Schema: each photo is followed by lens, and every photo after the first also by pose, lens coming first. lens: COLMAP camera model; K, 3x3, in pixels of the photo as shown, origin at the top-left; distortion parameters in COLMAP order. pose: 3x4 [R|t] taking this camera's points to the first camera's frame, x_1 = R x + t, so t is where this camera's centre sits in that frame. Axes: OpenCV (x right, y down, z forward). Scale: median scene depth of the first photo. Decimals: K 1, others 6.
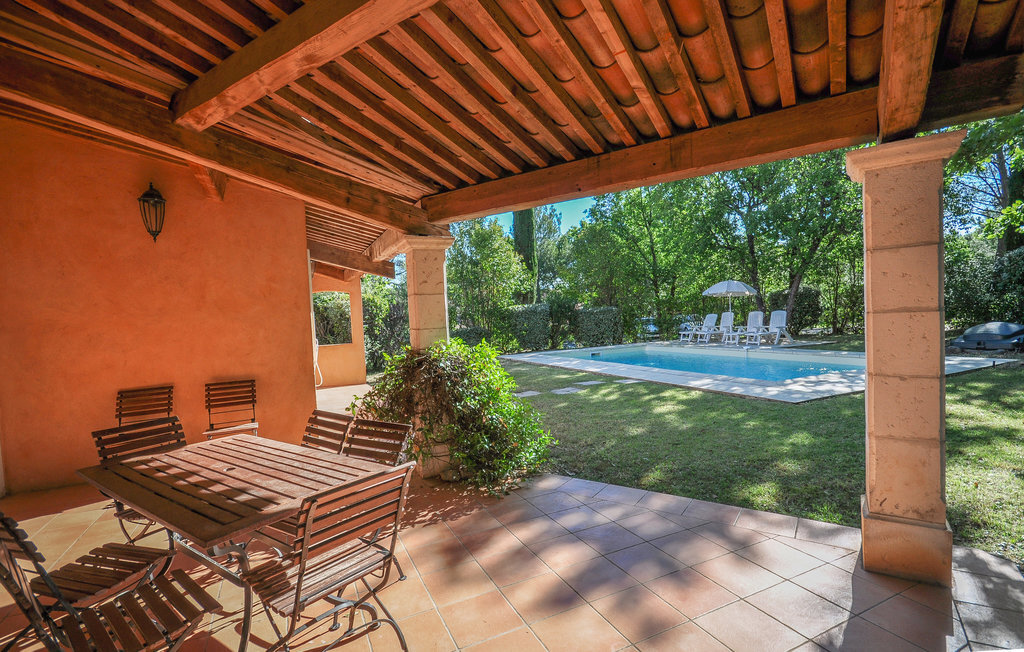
lens RADIAL K [[451.8, 0, 512.0], [0, 451.8, 326.0], [0, 0, 1]] dist [-0.000552, -0.000098]
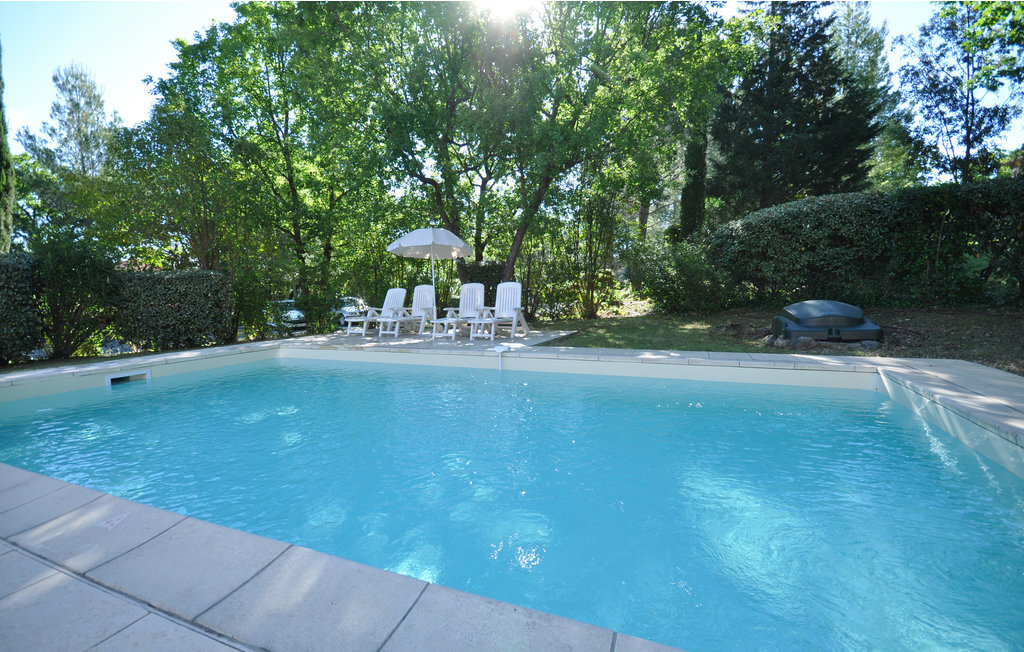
lens RADIAL K [[451.8, 0, 512.0], [0, 451.8, 326.0], [0, 0, 1]] dist [-0.000552, -0.000098]
pose [[0.736028, -0.014038, 0.676806, 0.154130], [-0.001945, 0.999737, 0.022852, 0.009973], [-0.676949, -0.018136, 0.735807, 0.473611]]
